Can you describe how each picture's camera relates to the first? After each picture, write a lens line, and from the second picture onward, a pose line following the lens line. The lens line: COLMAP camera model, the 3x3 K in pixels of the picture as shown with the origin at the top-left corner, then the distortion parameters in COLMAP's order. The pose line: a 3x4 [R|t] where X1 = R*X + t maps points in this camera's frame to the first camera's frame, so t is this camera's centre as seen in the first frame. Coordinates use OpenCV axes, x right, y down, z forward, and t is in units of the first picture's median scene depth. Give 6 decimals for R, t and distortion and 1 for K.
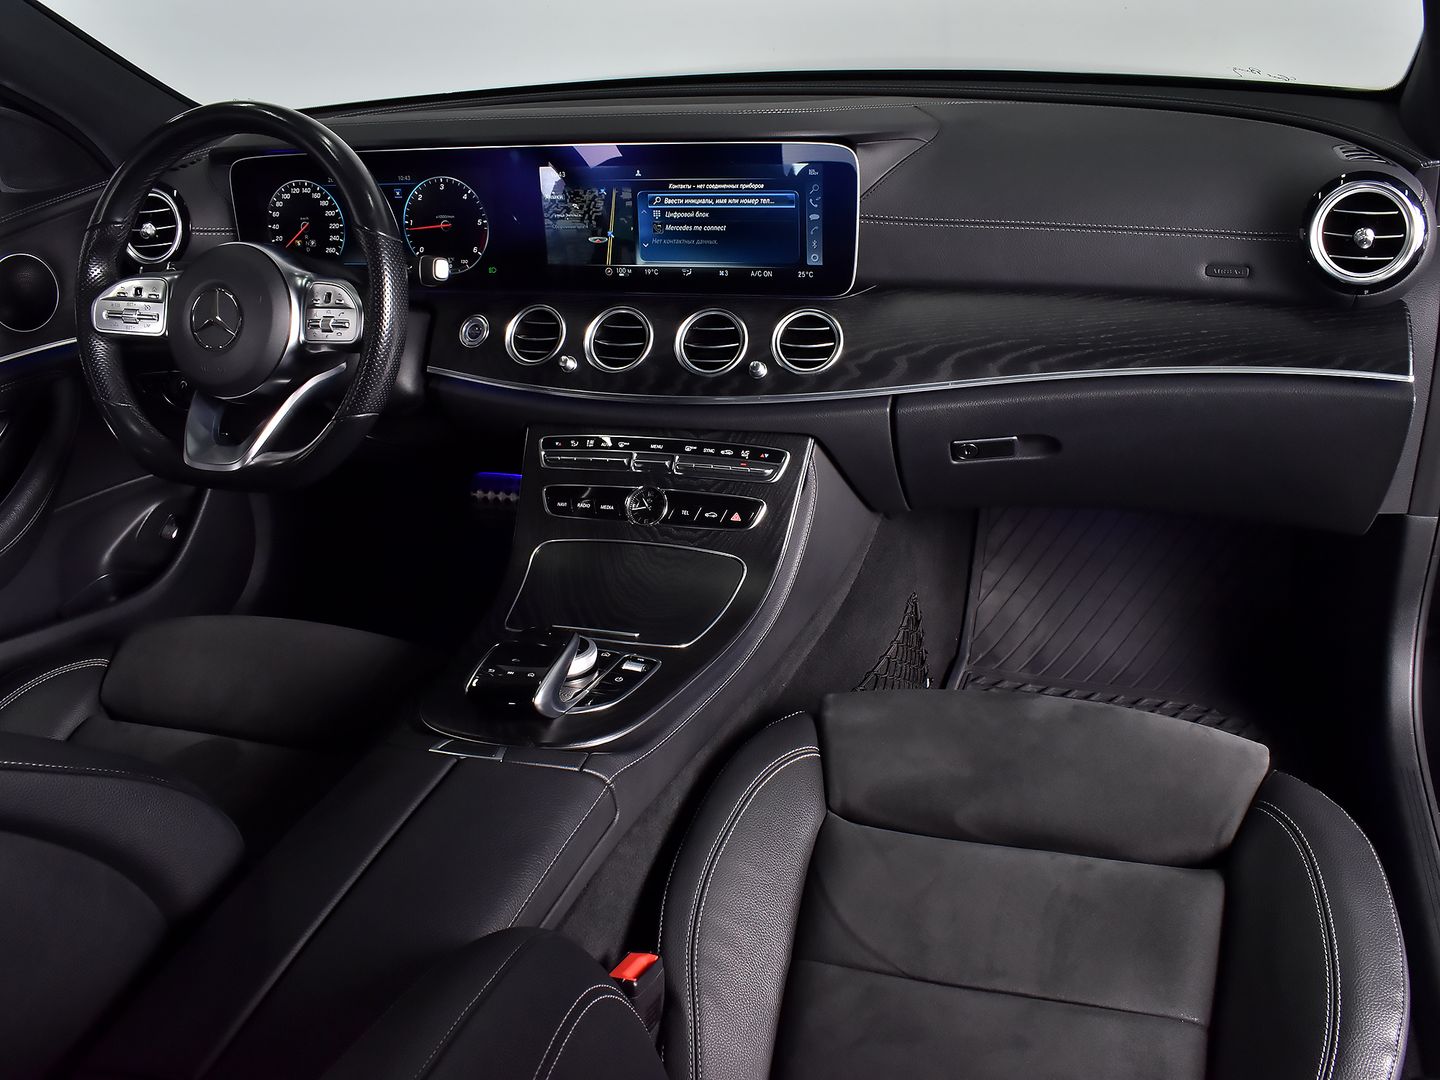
lens RADIAL K [[1276.9, 0, 720.0], [0, 1276.9, 540.0], [0, 0, 1]] dist [-0.093554, 0.004589]
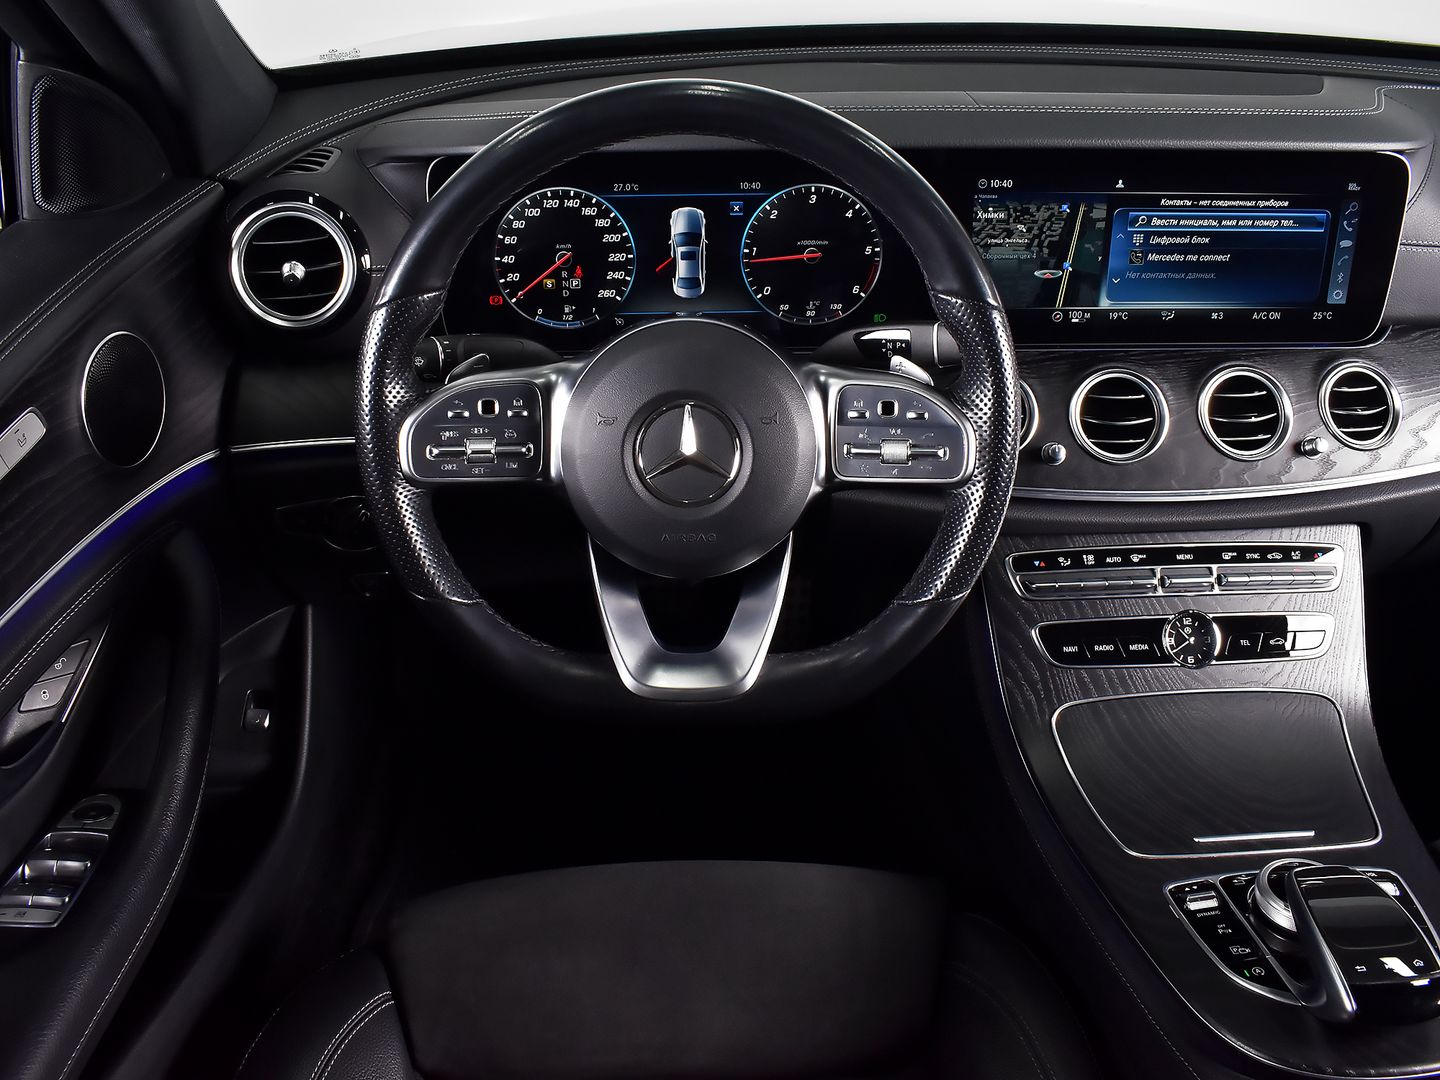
lens RADIAL K [[1276.9, 0, 720.0], [0, 1276.9, 540.0], [0, 0, 1]] dist [-0.093554, 0.004589]
pose [[0.936537, -0.120893, 0.329065, -0.528112], [0.096997, 0.991373, 0.088156, -0.168508], [-0.336883, -0.050643, 0.940184, 0.380156]]
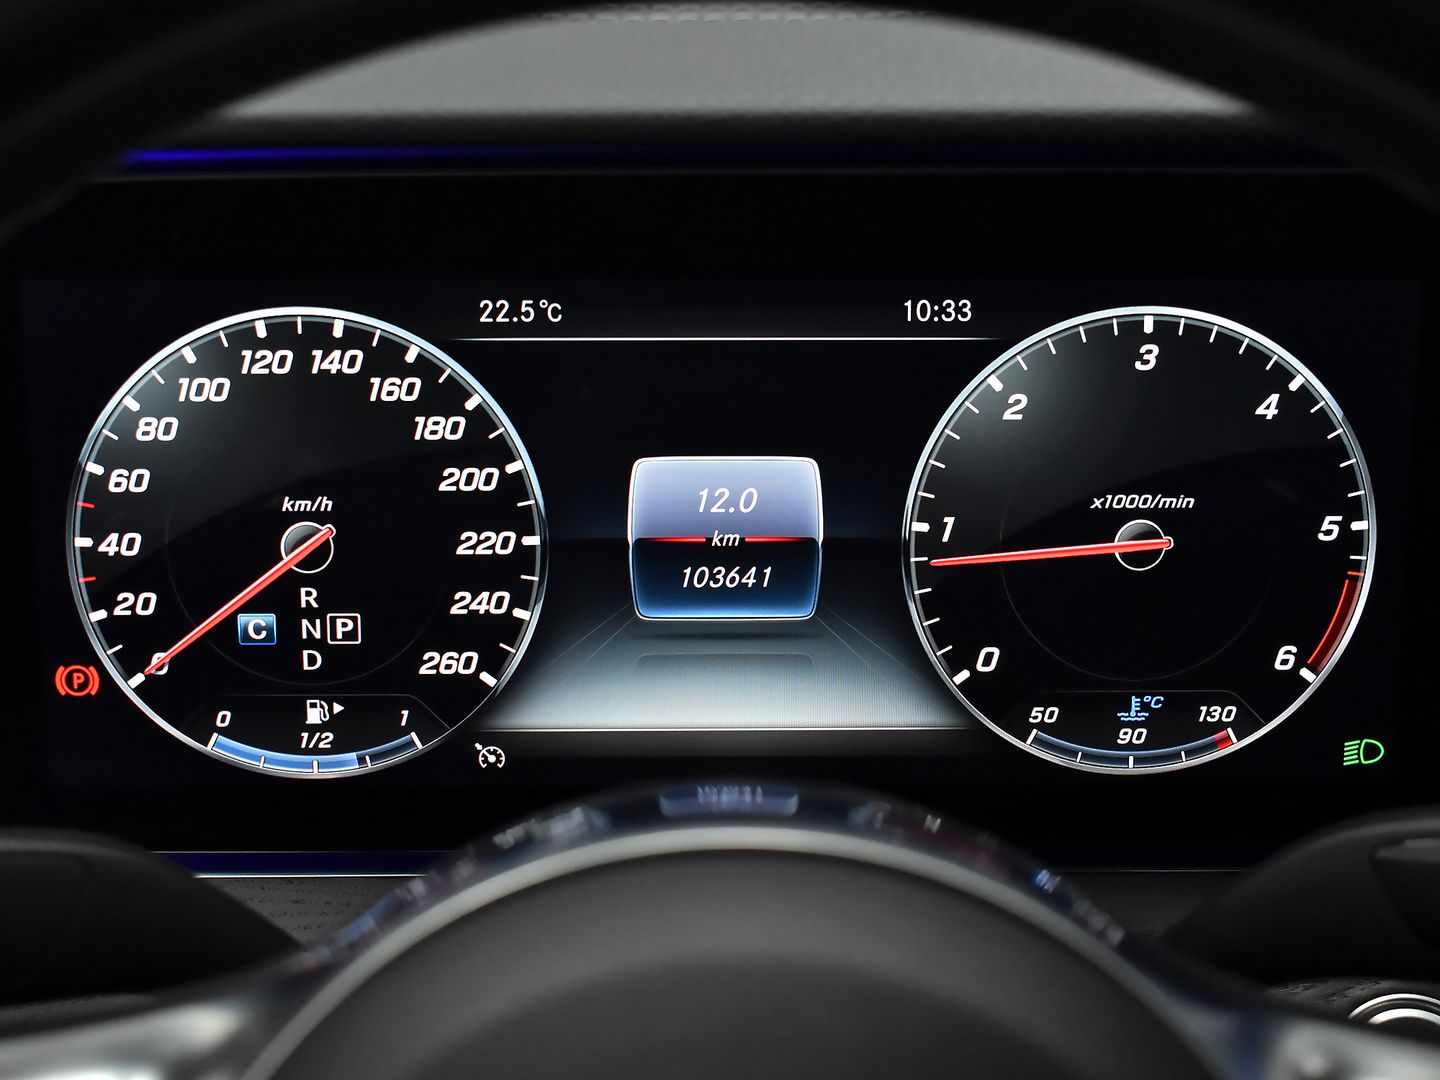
lens RADIAL K [[2241.2, 0, 720.0], [0, 2241.2, 540.0], [0, 0, 1]] dist [-0.034630, 0.043602]
pose [[0.942364, -0.036245, 0.332621, -0.416637], [0.084687, 0.987583, -0.132317, -0.216122], [-0.323695, 0.152859, 0.933732, 0.714252]]
